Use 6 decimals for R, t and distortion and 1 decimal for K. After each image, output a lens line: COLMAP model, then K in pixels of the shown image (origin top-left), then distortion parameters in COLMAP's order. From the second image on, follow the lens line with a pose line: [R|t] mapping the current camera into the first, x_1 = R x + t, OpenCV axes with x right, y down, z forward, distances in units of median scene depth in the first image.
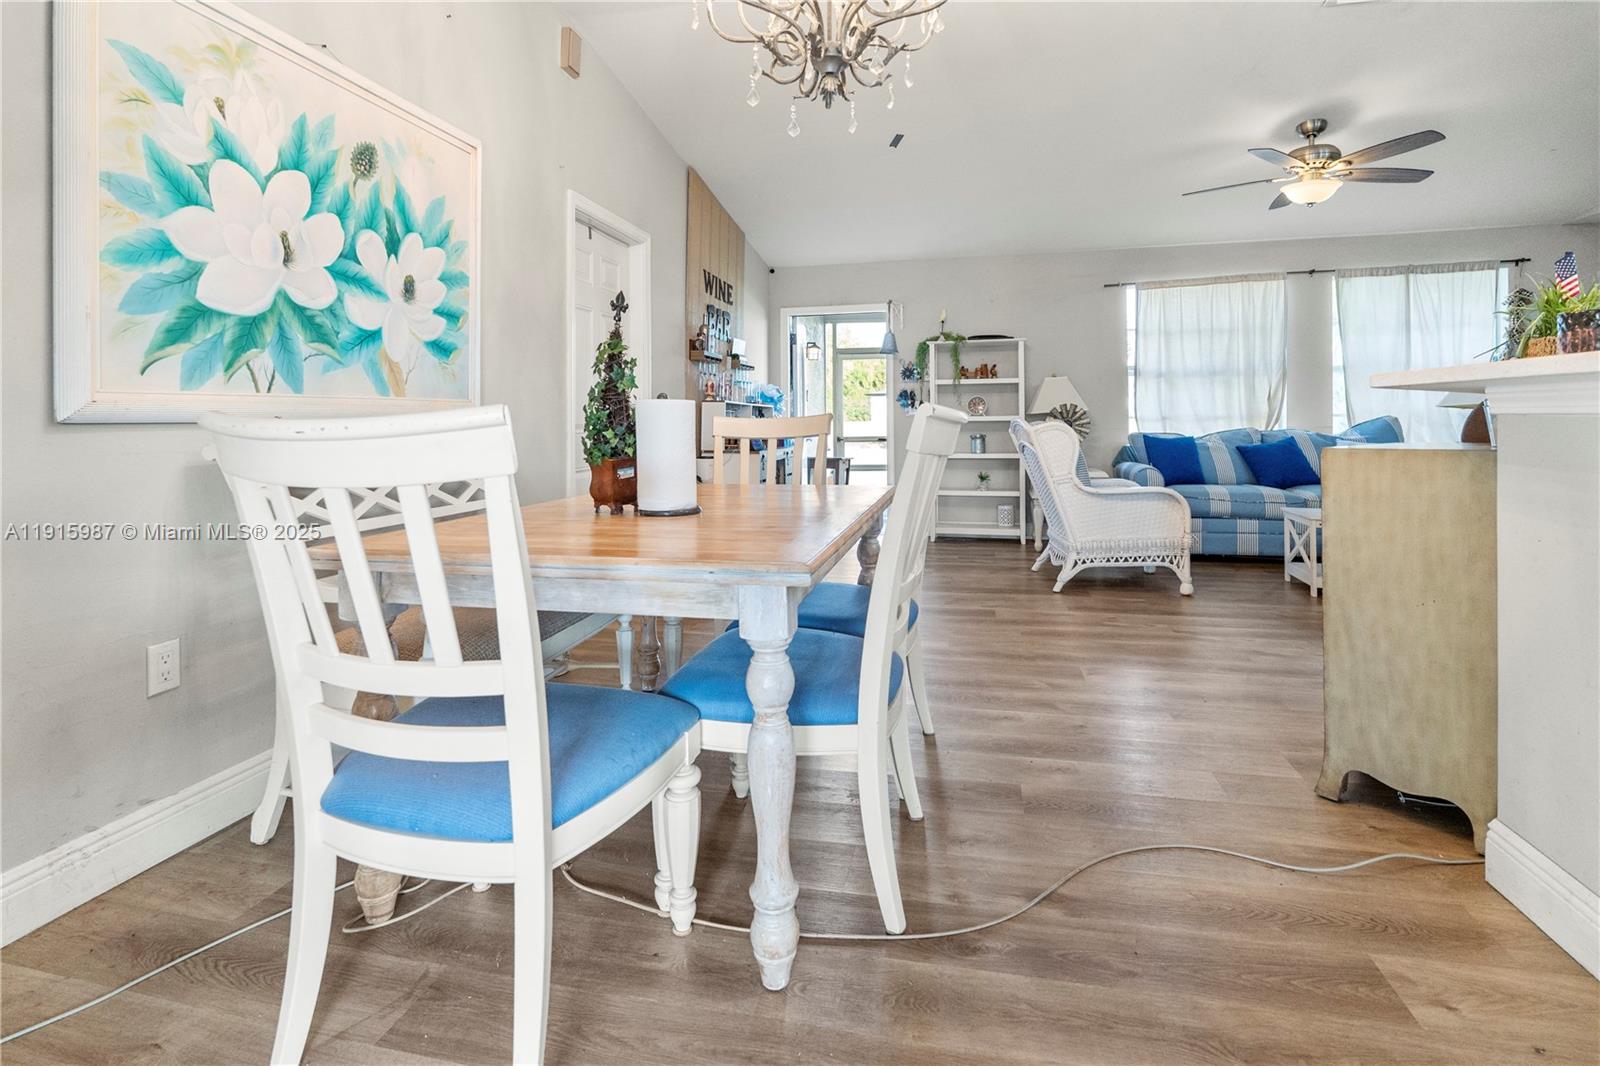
lens RADIAL K [[755.6, 0, 792.8], [0, 755.6, 444.7], [0, 0, 1]] dist [-0.001089, -0.000033]
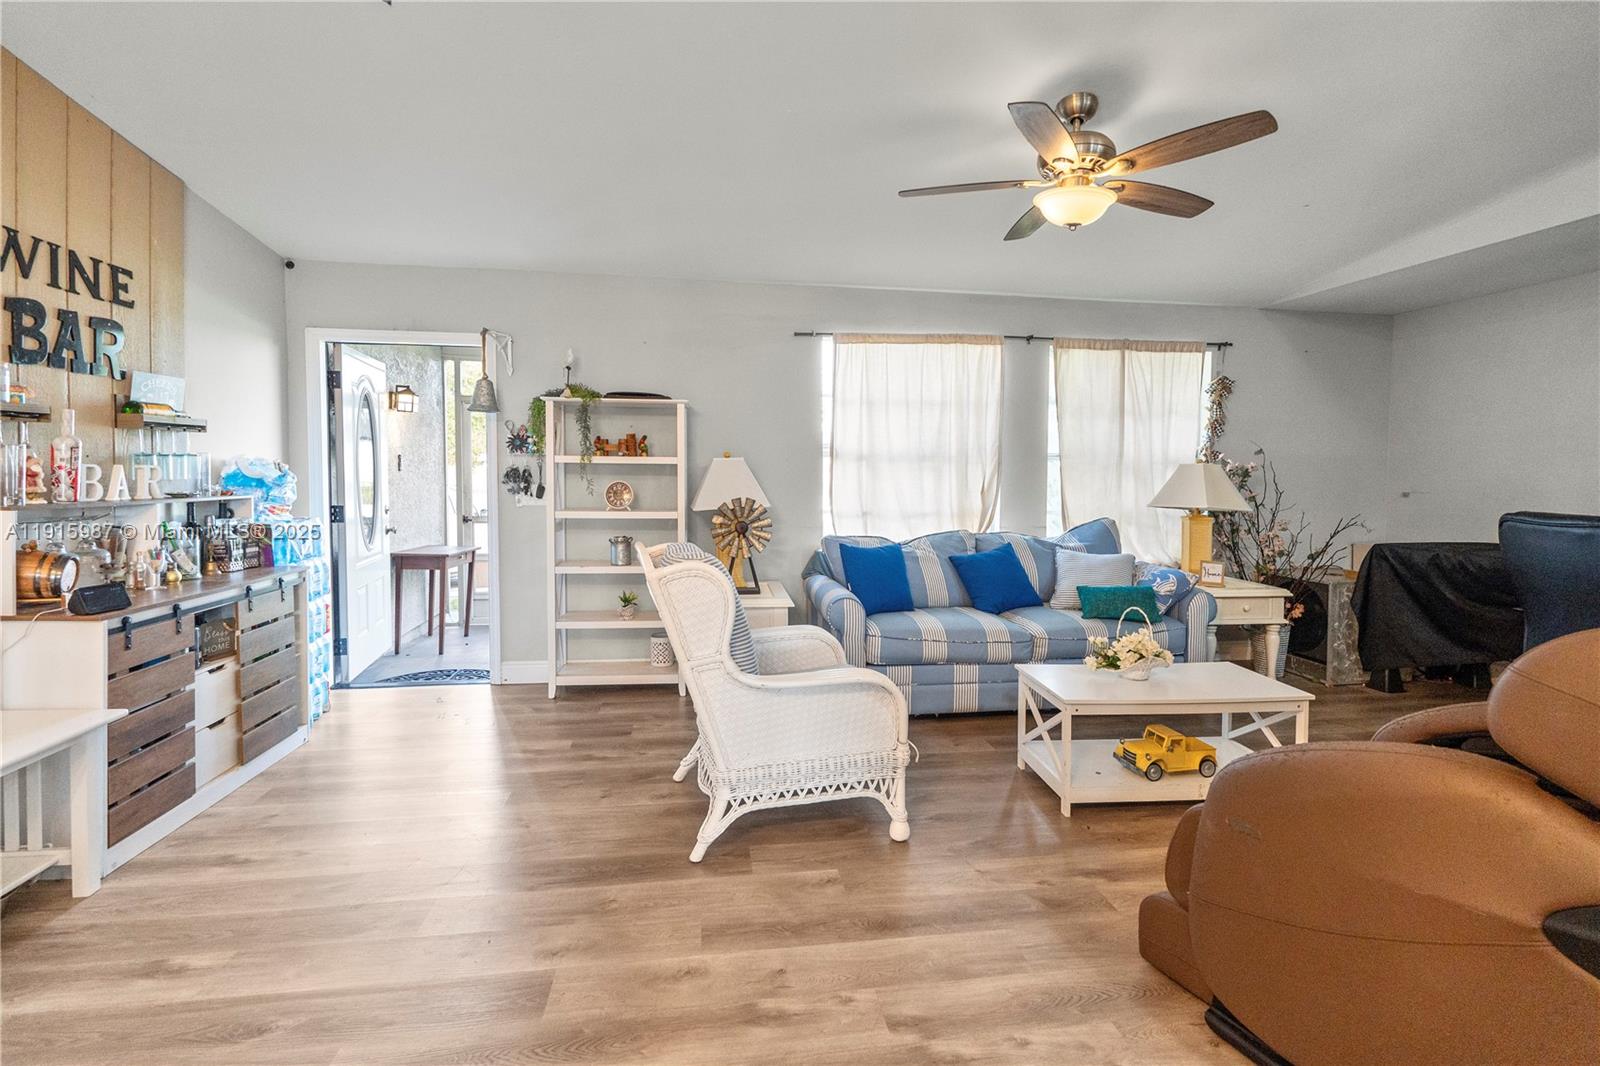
lens RADIAL K [[735.9, 0, 800.0], [0, 735.9, 533.0], [0, 0, 1]] dist [-0.012879, -0.000051]
pose [[0.929414, -0.011661, 0.368855, 0.162009], [-0.009322, 0.998440, 0.055053, -0.059847], [-0.368921, -0.054605, 0.927855, 0.346631]]
